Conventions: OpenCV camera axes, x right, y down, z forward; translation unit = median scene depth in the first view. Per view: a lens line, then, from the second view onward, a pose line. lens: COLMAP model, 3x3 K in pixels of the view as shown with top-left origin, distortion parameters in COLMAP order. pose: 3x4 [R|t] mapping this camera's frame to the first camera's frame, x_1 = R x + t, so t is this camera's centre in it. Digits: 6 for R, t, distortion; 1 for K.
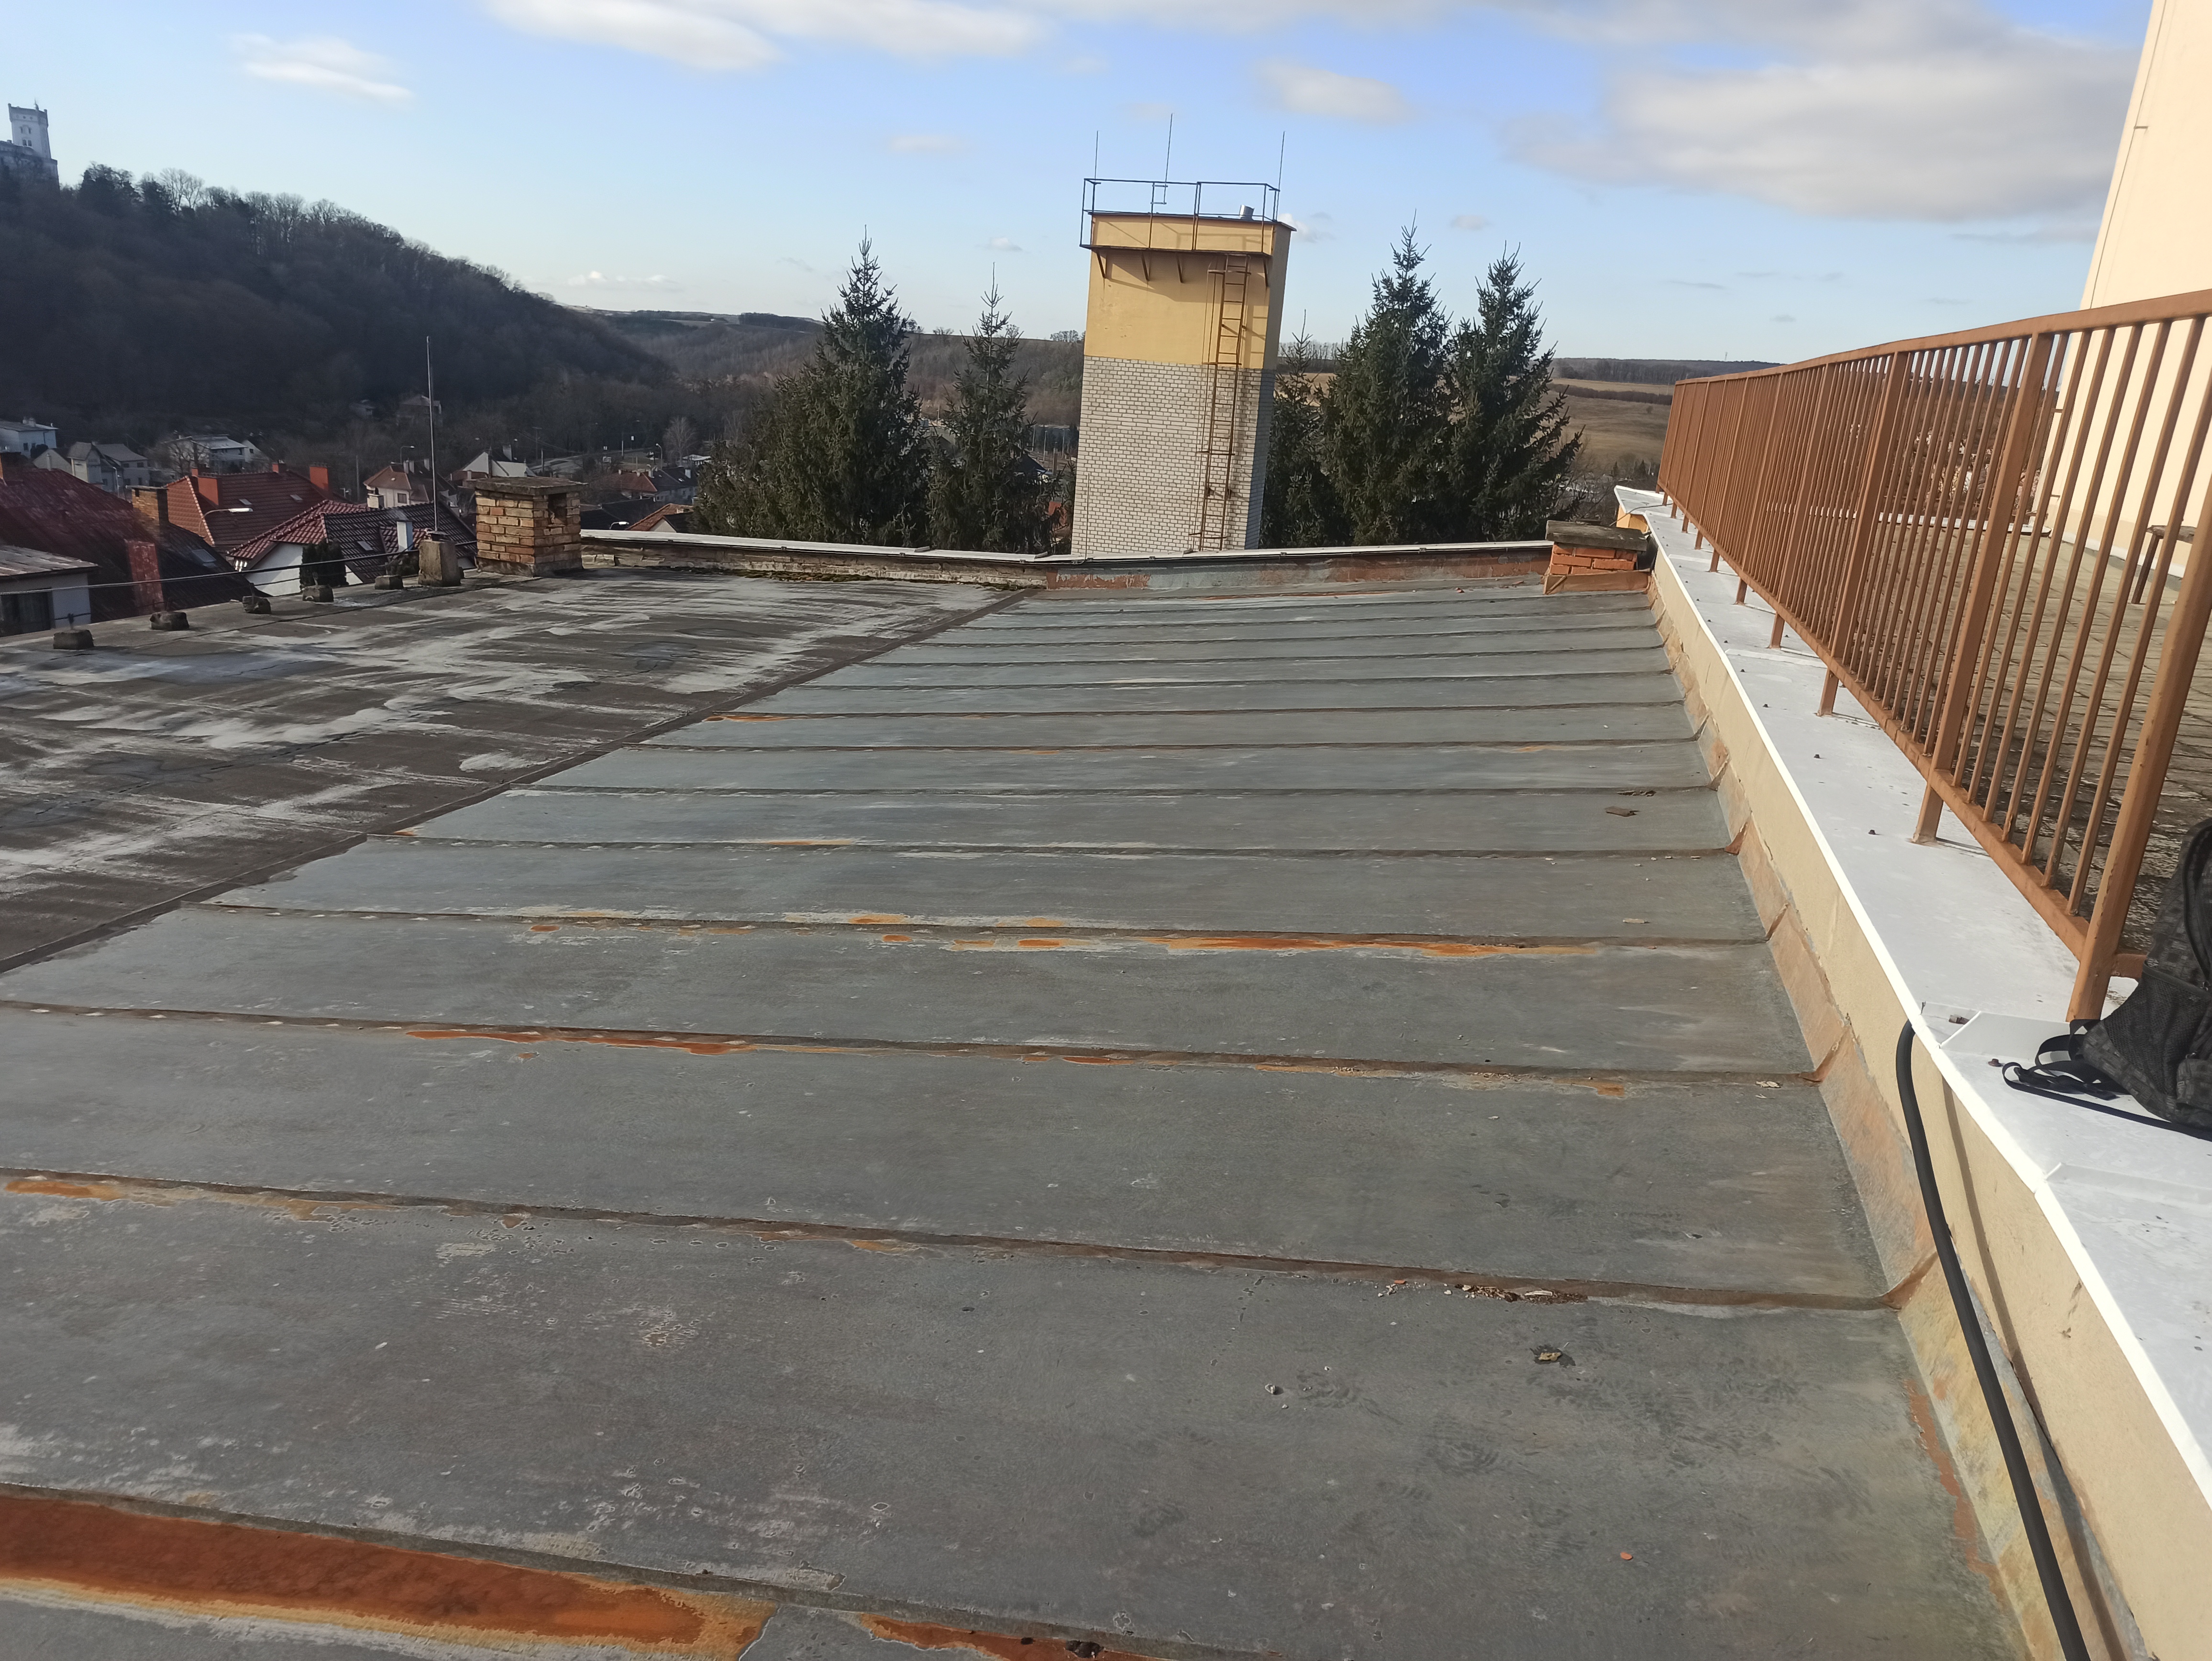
lens RADIAL K [[1624.5, 0, 1067.2], [0, 1624.5, 798.7], [0, 0, 1]] dist [0.065809, -0.055319]
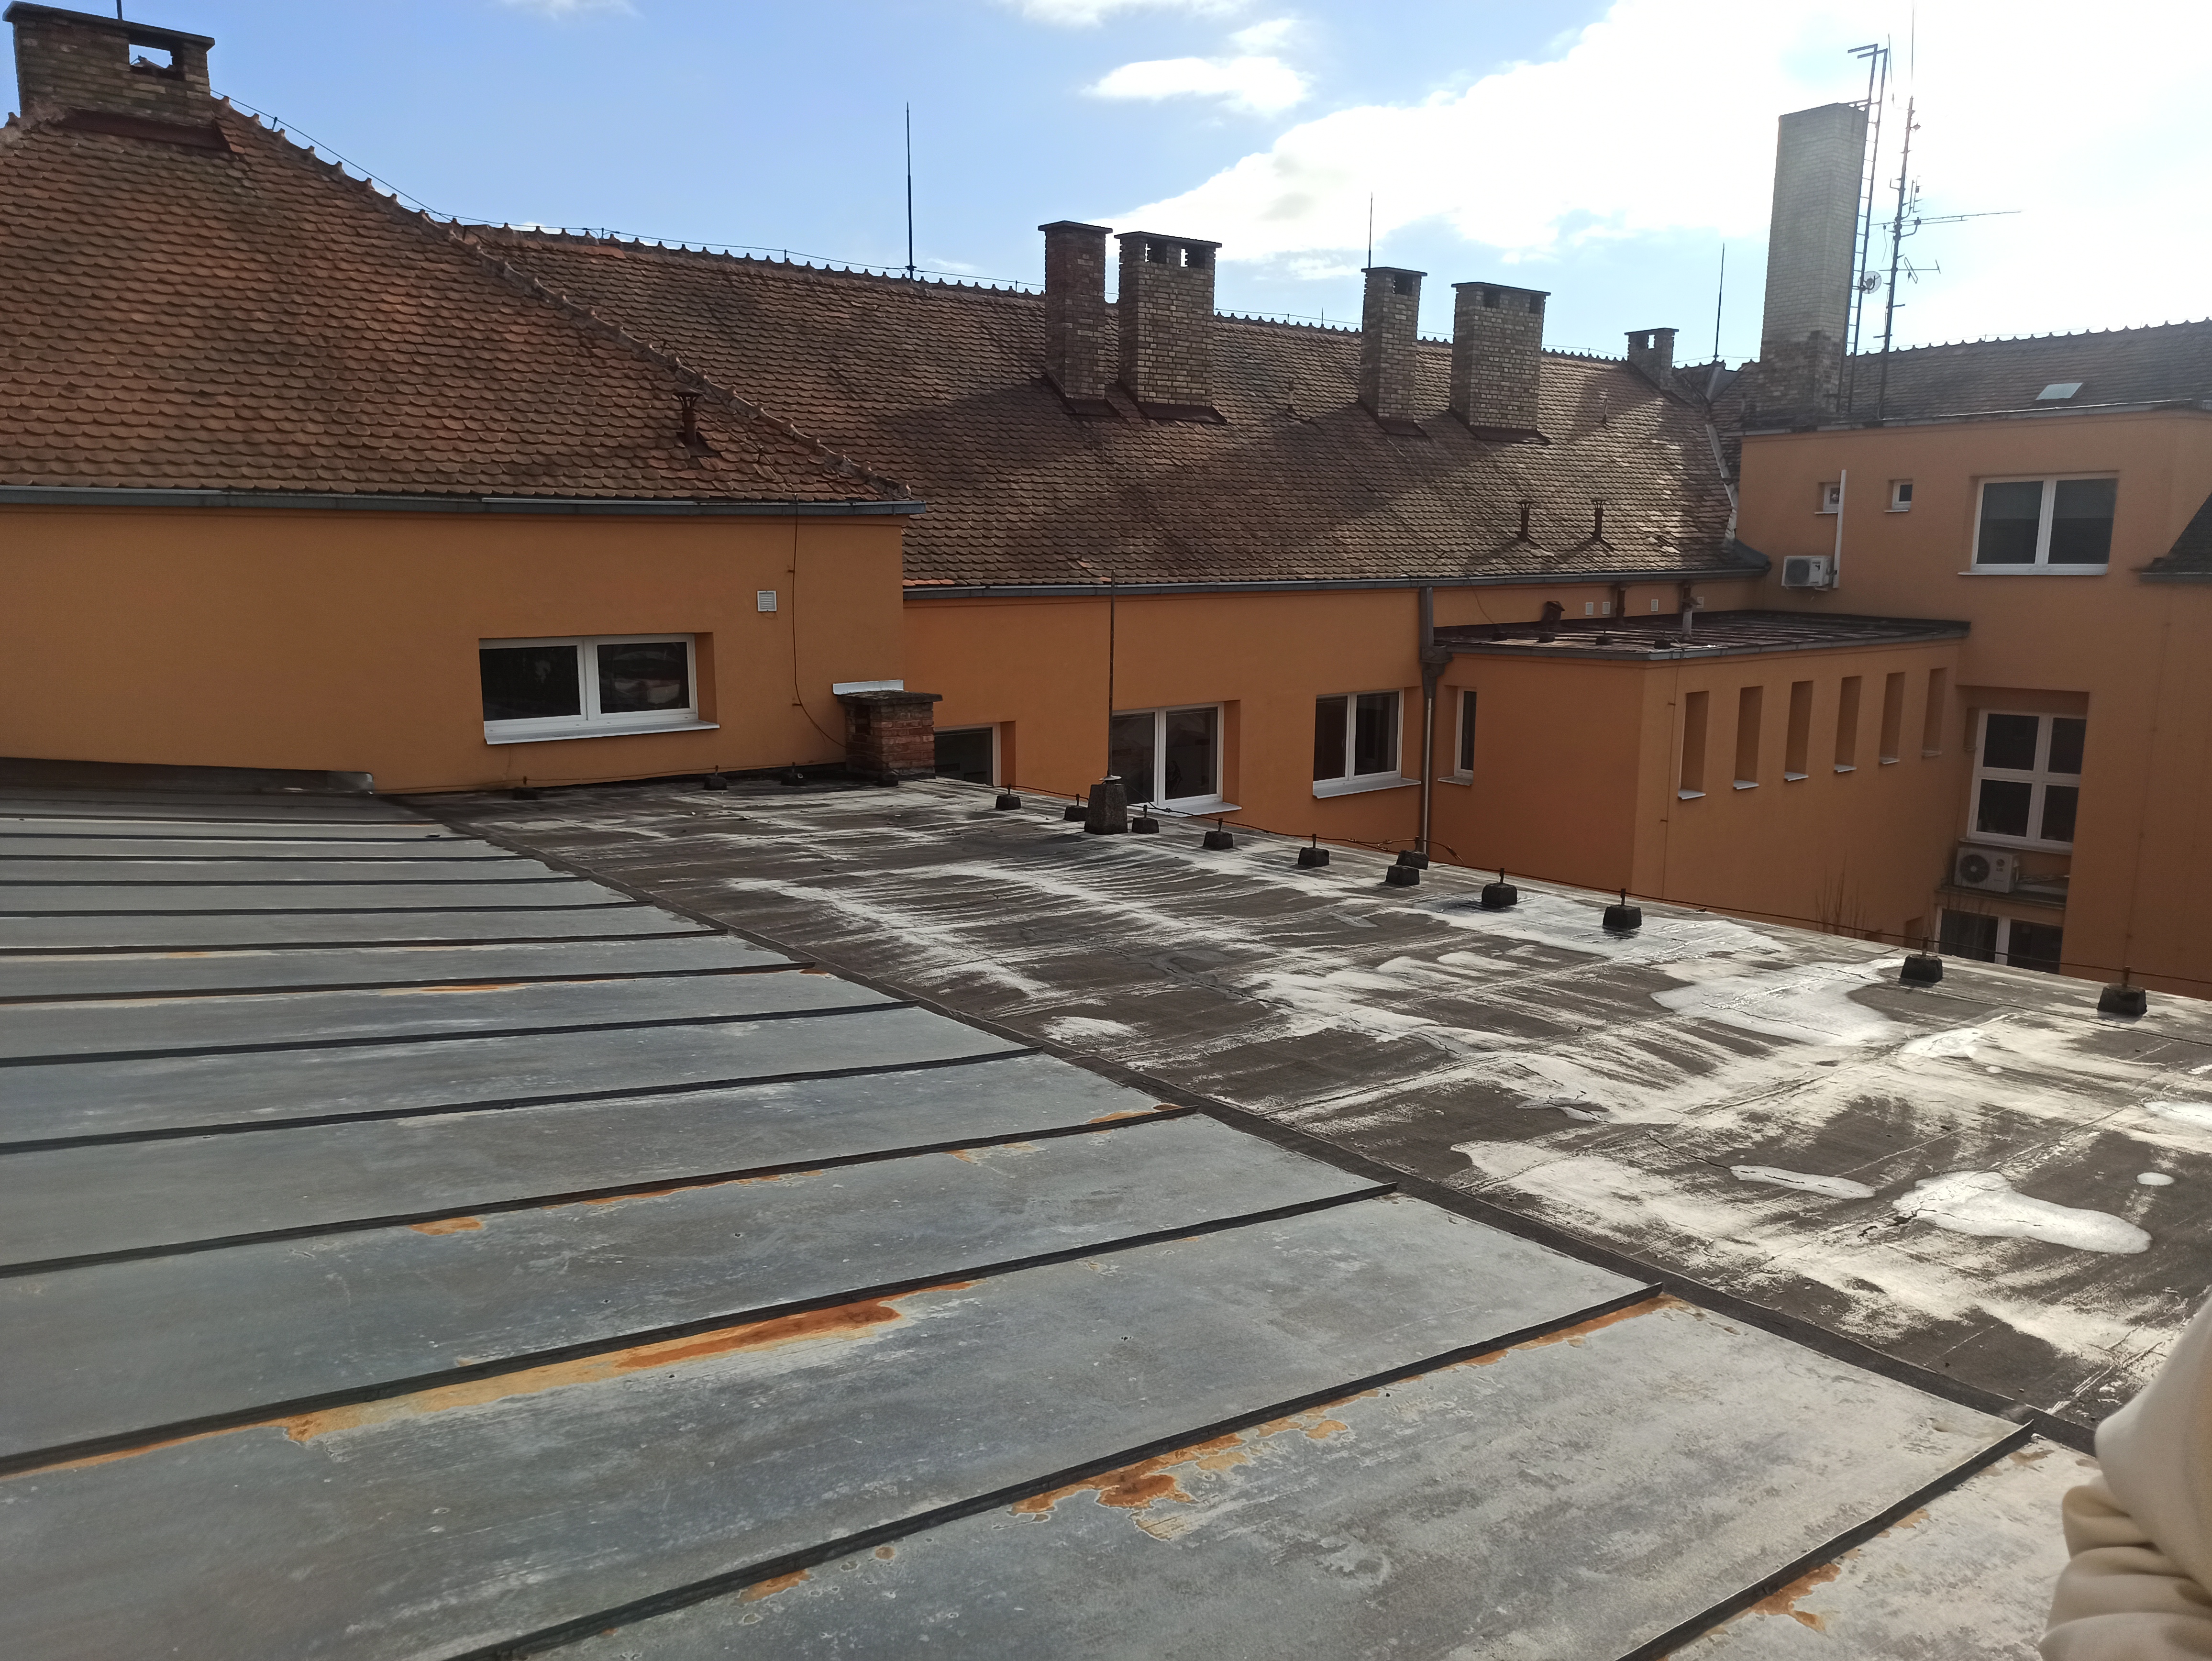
lens RADIAL K [[1629.5, 0, 1169.9], [0, 1629.5, 863.6], [0, 0, 1]] dist [0.052852, -0.041445]
pose [[-0.557494, 0.081589, -0.826162, 0.389559], [-0.248082, 0.933314, 0.259576, -0.392061], [0.792247, 0.349668, -0.500076, 1.644389]]
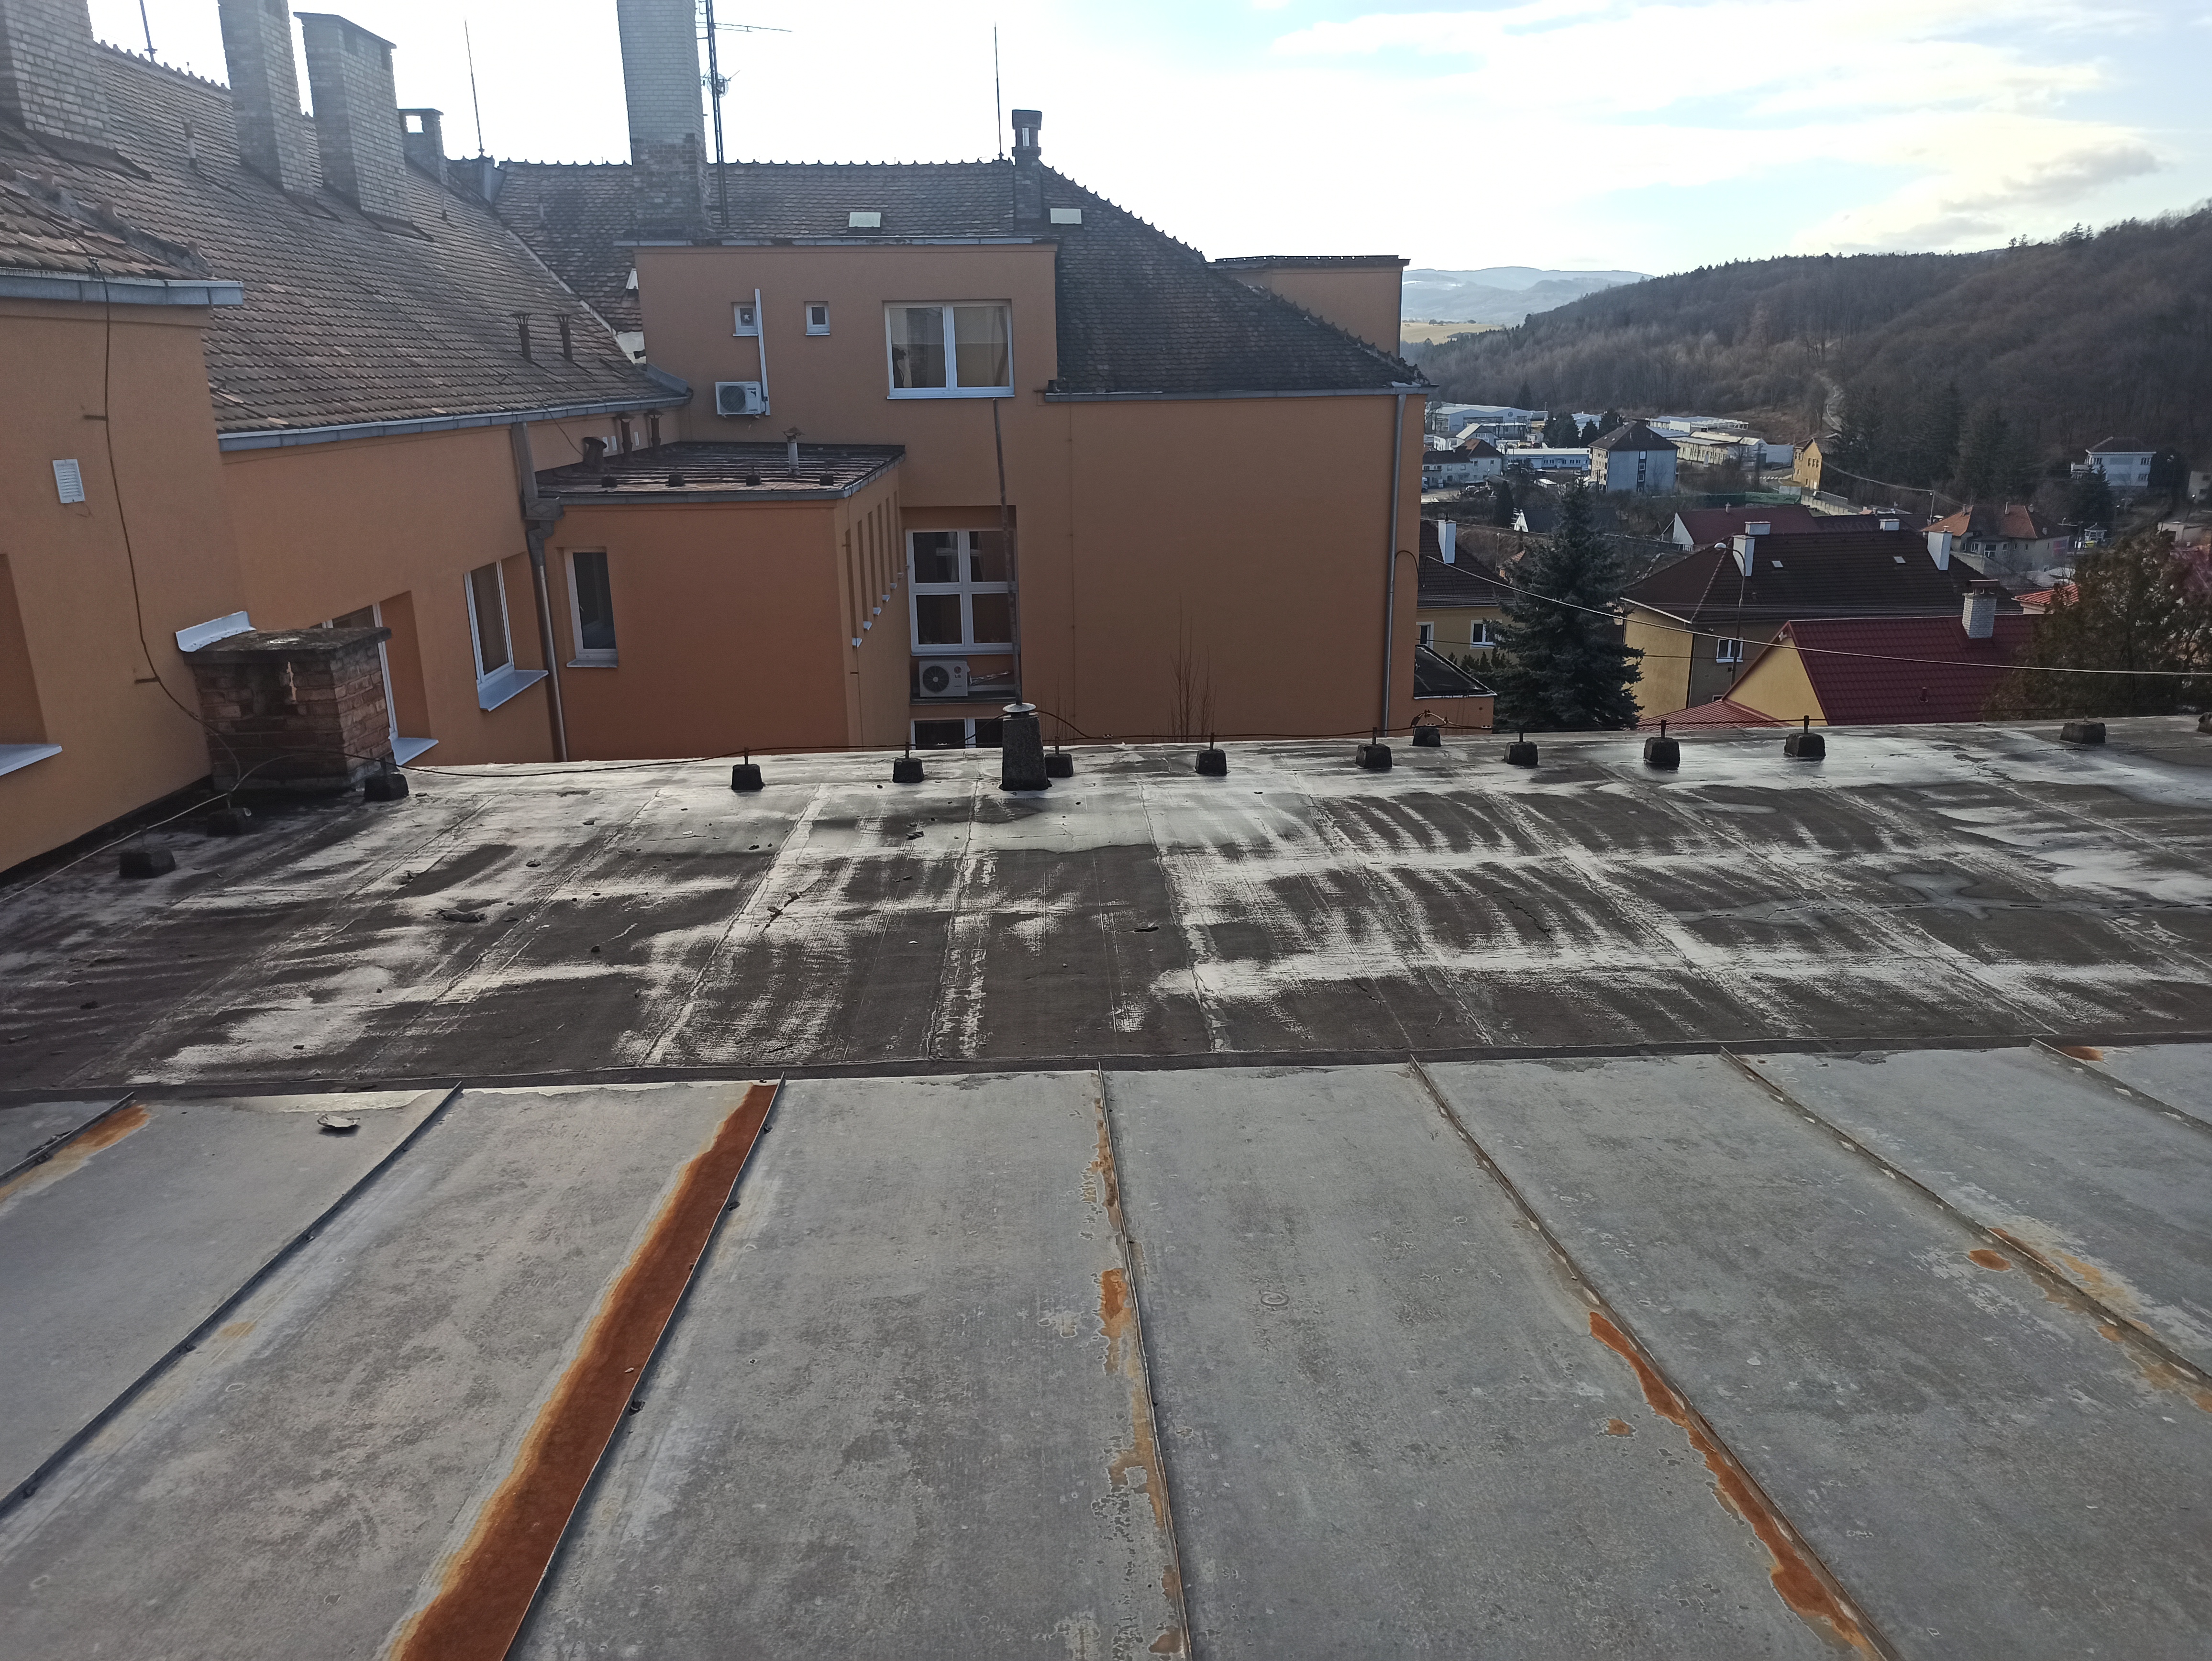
lens RADIAL K [[1593.8, 0, 1101.4], [0, 1593.8, 837.8], [0, 0, 1]] dist [0.061291, -0.048751]
pose [[0.308080, 0.189341, -0.932329, 0.100717], [-0.201976, 0.970672, 0.130386, -0.070156], [0.929673, 0.148139, 0.337287, 0.316205]]
